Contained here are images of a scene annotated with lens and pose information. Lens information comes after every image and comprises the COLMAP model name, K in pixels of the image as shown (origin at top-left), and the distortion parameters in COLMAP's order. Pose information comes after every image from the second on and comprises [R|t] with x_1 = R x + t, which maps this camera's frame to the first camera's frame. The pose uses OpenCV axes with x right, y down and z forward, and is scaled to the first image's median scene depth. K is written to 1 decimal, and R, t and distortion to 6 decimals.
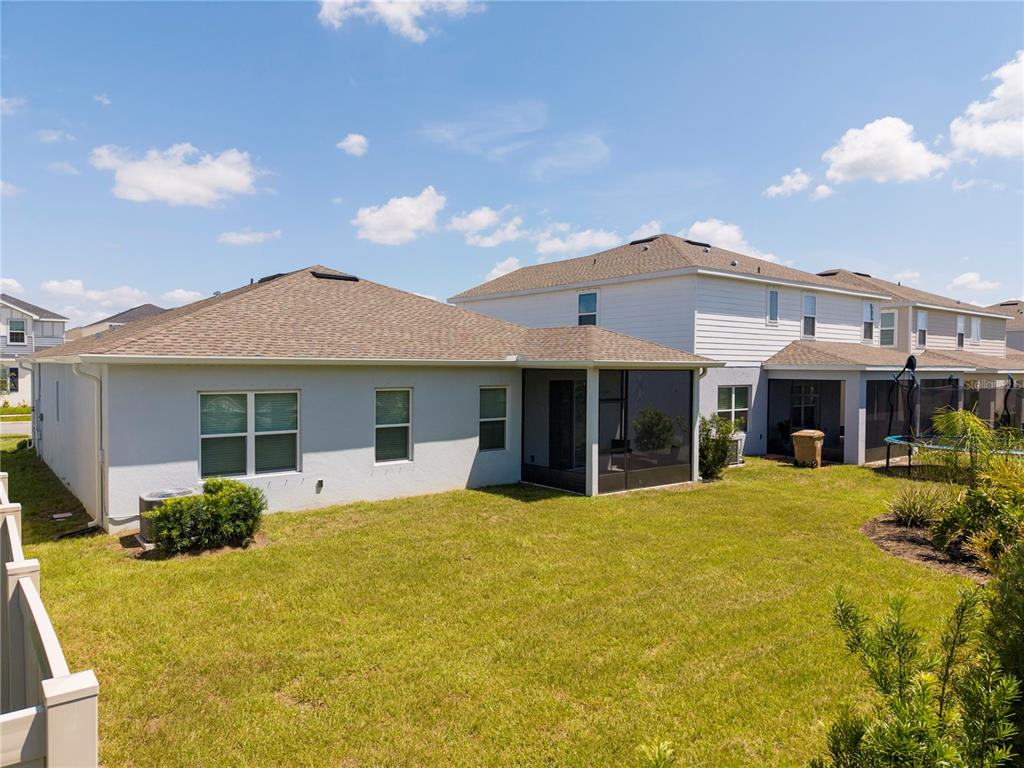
lens RADIAL K [[676.6, 0, 515.7], [0, 676.6, 390.1], [0, 0, 1]] dist [0.059134, -0.079624]
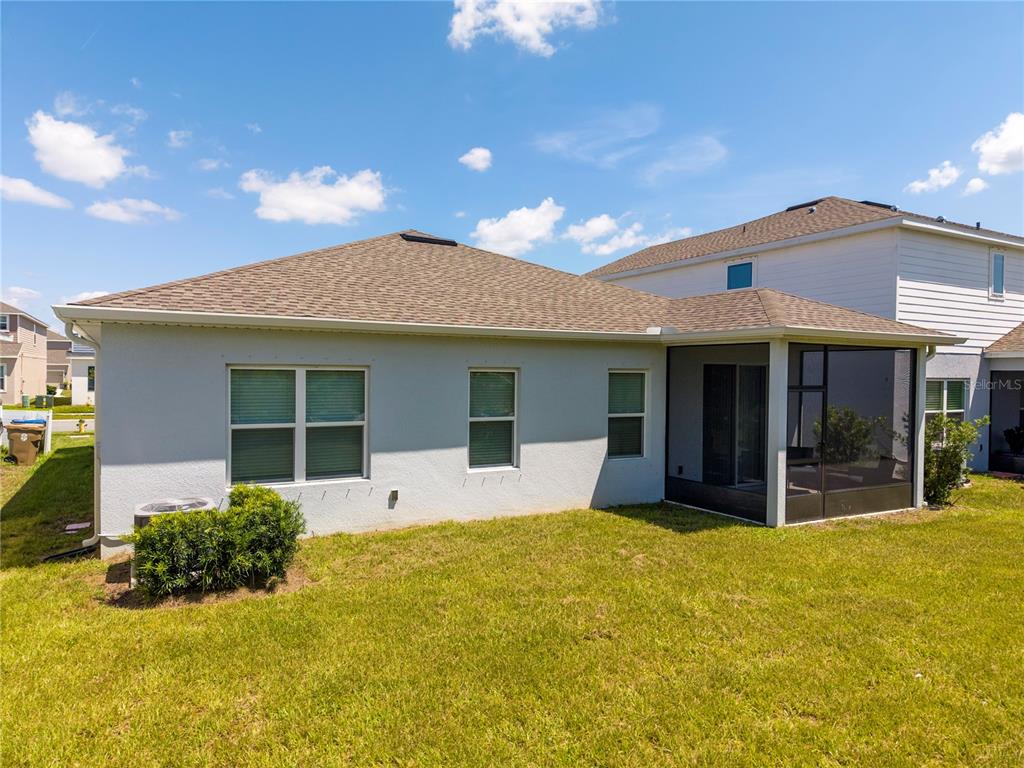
lens RADIAL K [[676.6, 0, 515.7], [0, 676.6, 390.1], [0, 0, 1]] dist [0.059134, -0.079624]
pose [[0.986910, 0.007509, -0.161095, -0.038518], [-0.009483, 0.999889, -0.011487, 0.029345], [0.160991, 0.012864, 0.986872, 0.281682]]
